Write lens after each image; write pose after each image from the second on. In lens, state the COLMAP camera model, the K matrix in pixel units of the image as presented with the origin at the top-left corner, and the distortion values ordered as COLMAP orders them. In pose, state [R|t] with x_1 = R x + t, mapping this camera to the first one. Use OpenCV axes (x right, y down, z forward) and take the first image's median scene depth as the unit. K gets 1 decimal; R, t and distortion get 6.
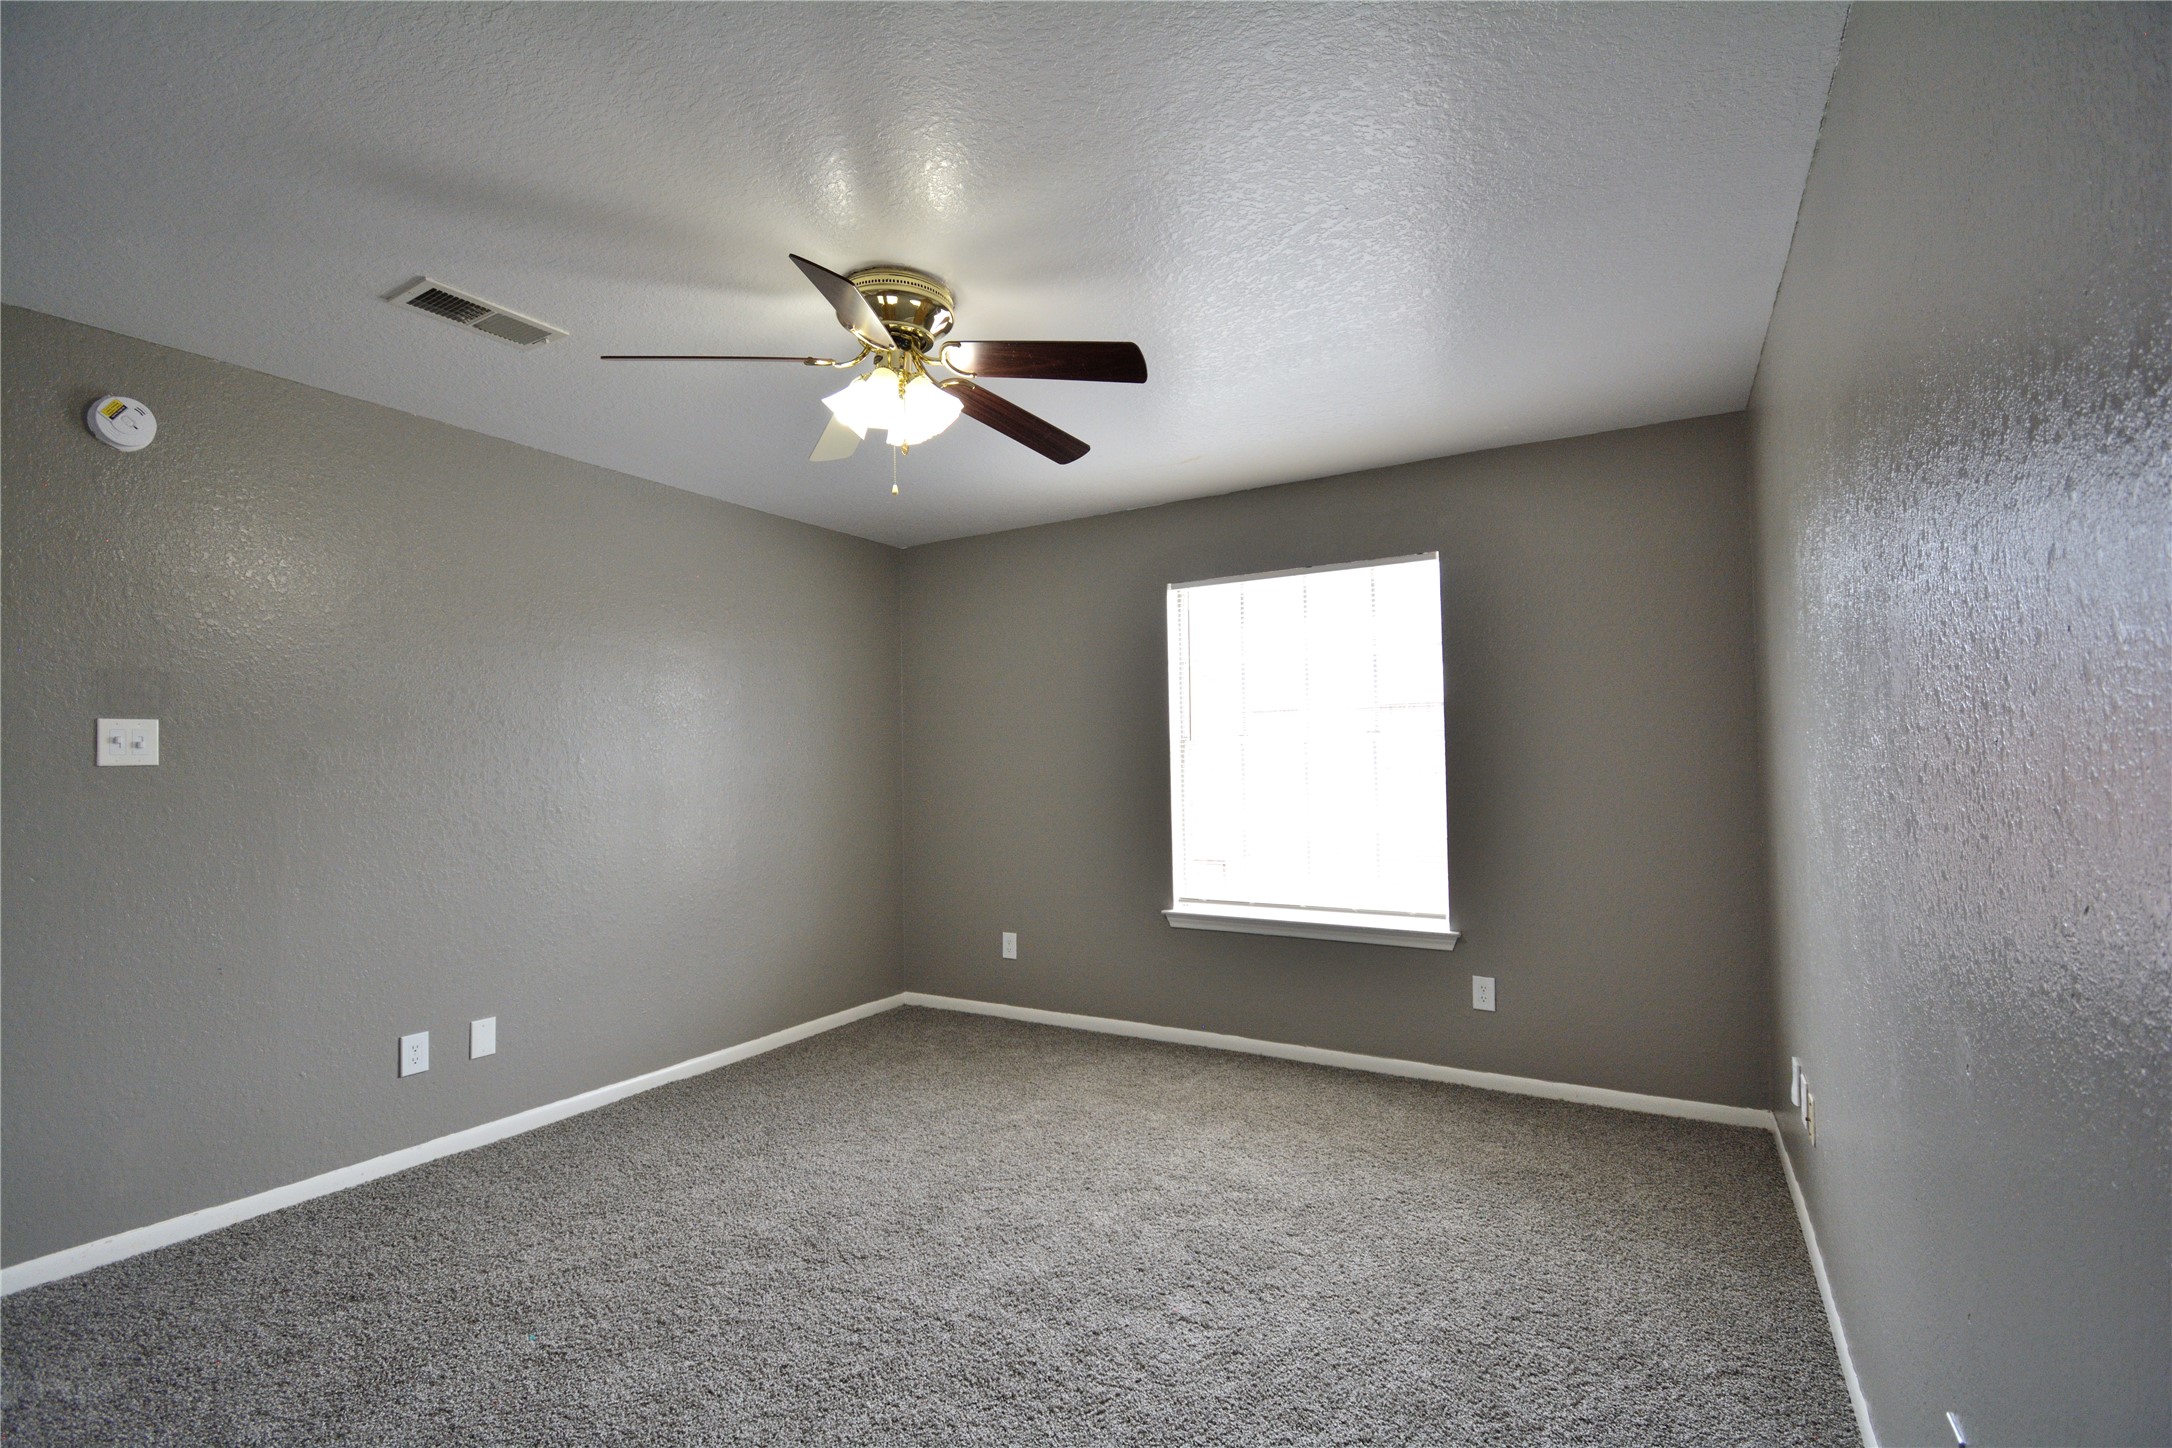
lens RADIAL K [[963.2, 0, 1085.1], [0, 963.2, 721.9], [0, 0, 1]] dist [-0.008705, -0.005381]
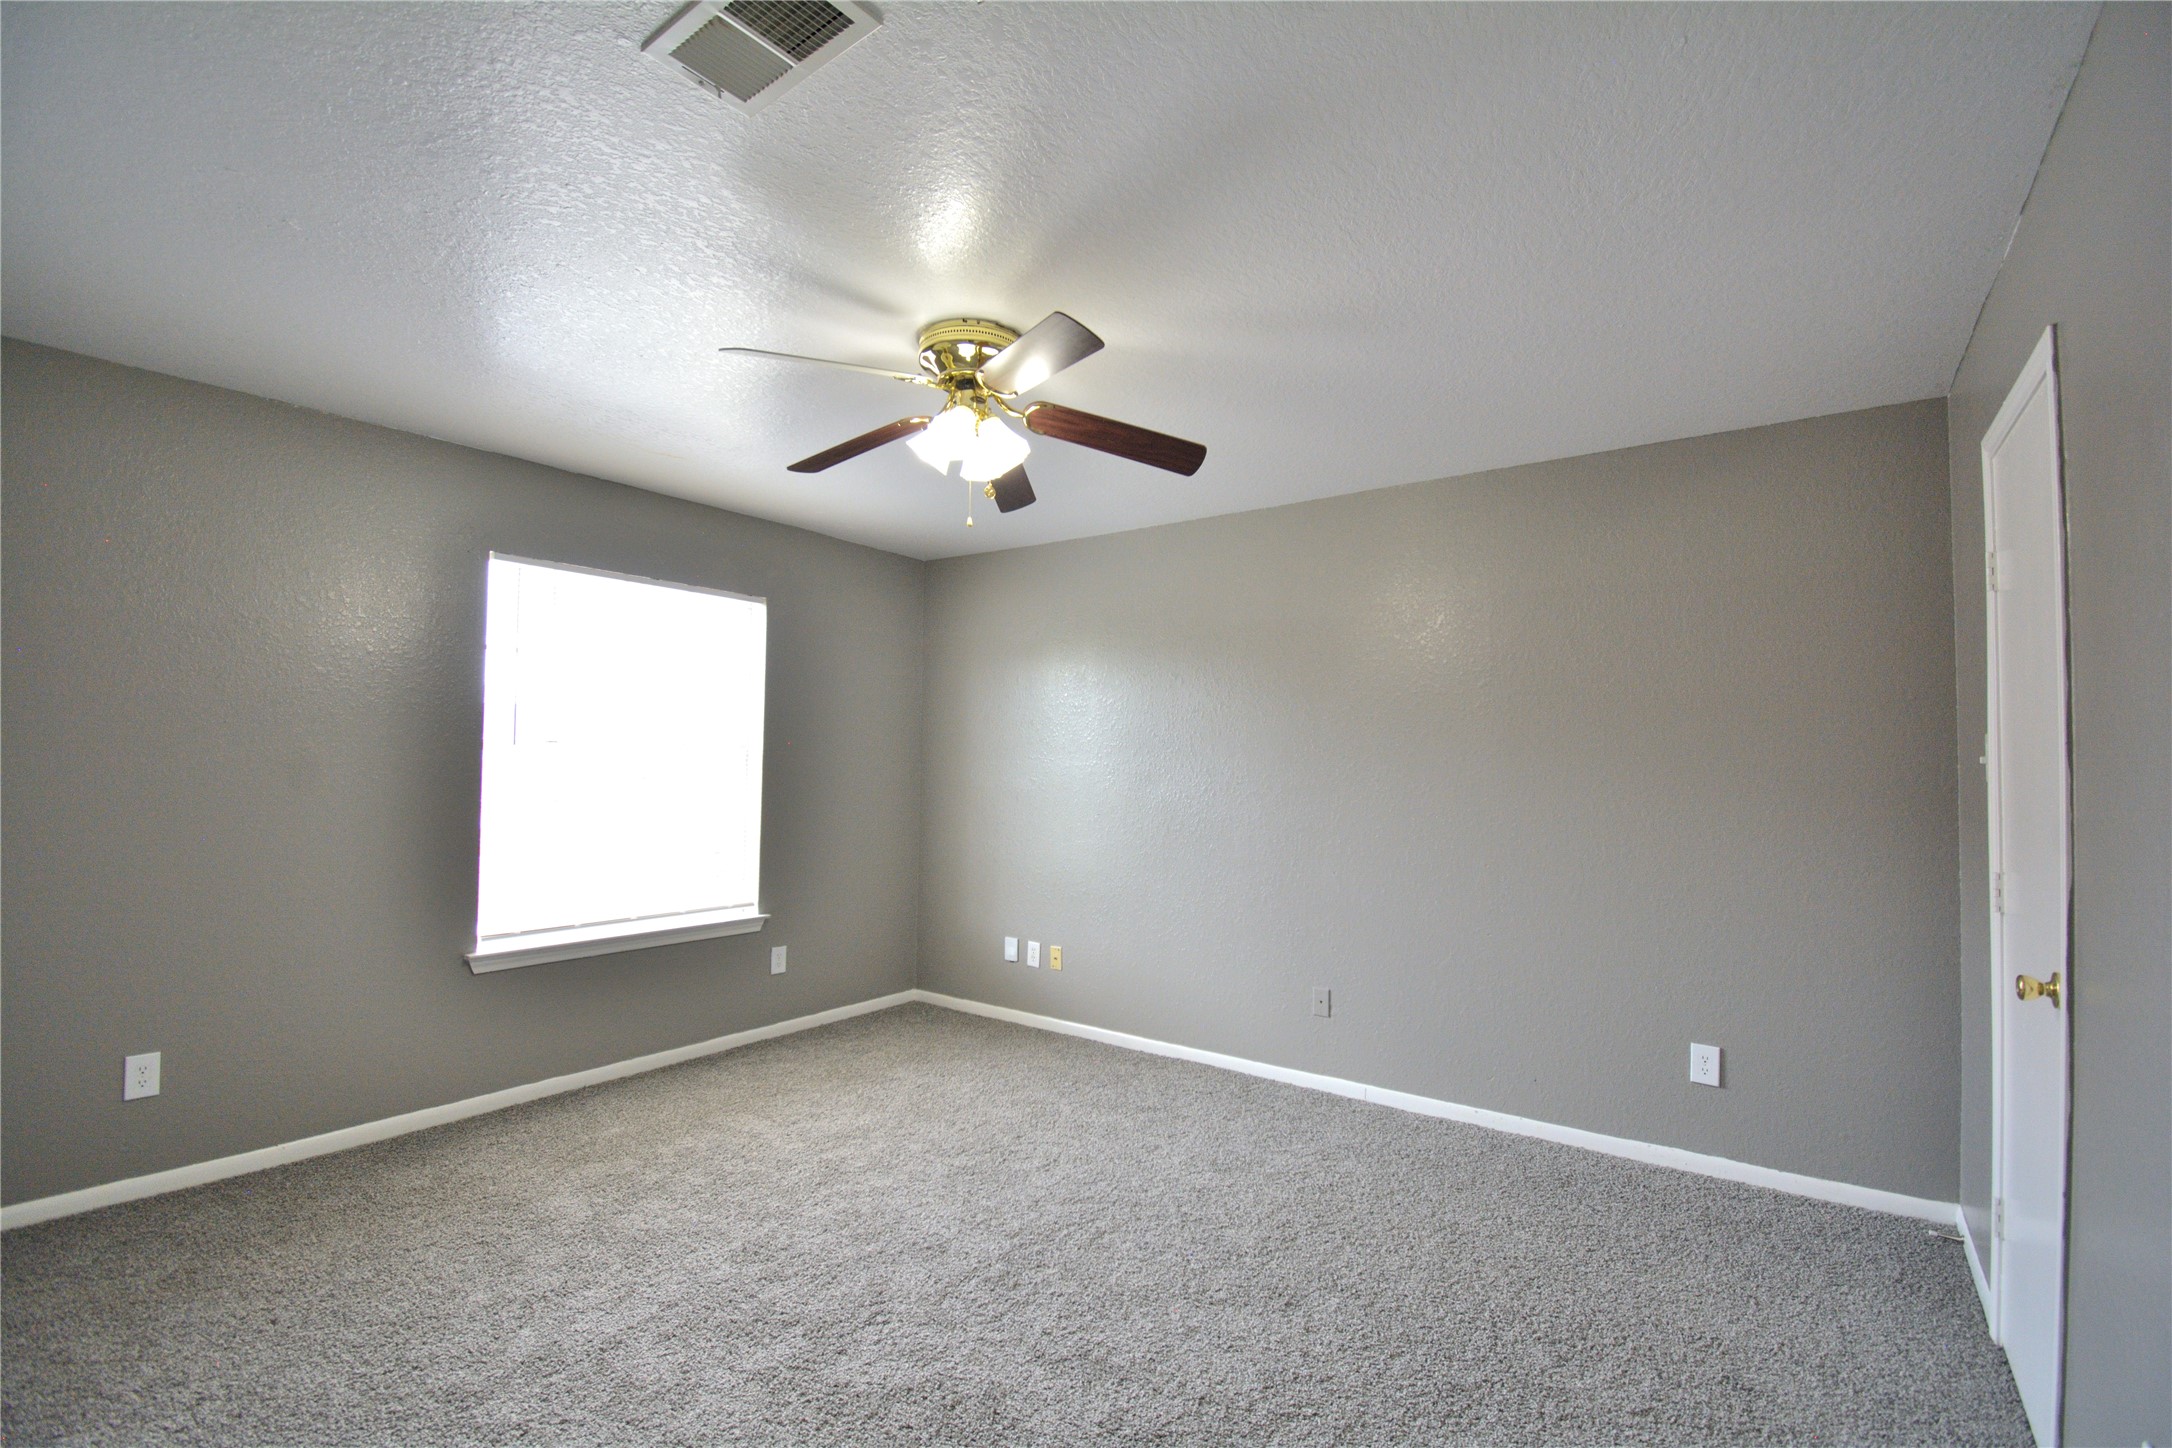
lens RADIAL K [[963.2, 0, 1096.2], [0, 963.2, 721.8], [0, 0, 1]] dist [-0.008705, -0.005381]
pose [[0.093750, 0.066384, 0.993380, -0.758645], [-0.043051, 0.997112, -0.062570, 0.032151], [-0.994665, -0.036900, 0.096338, 0.452411]]
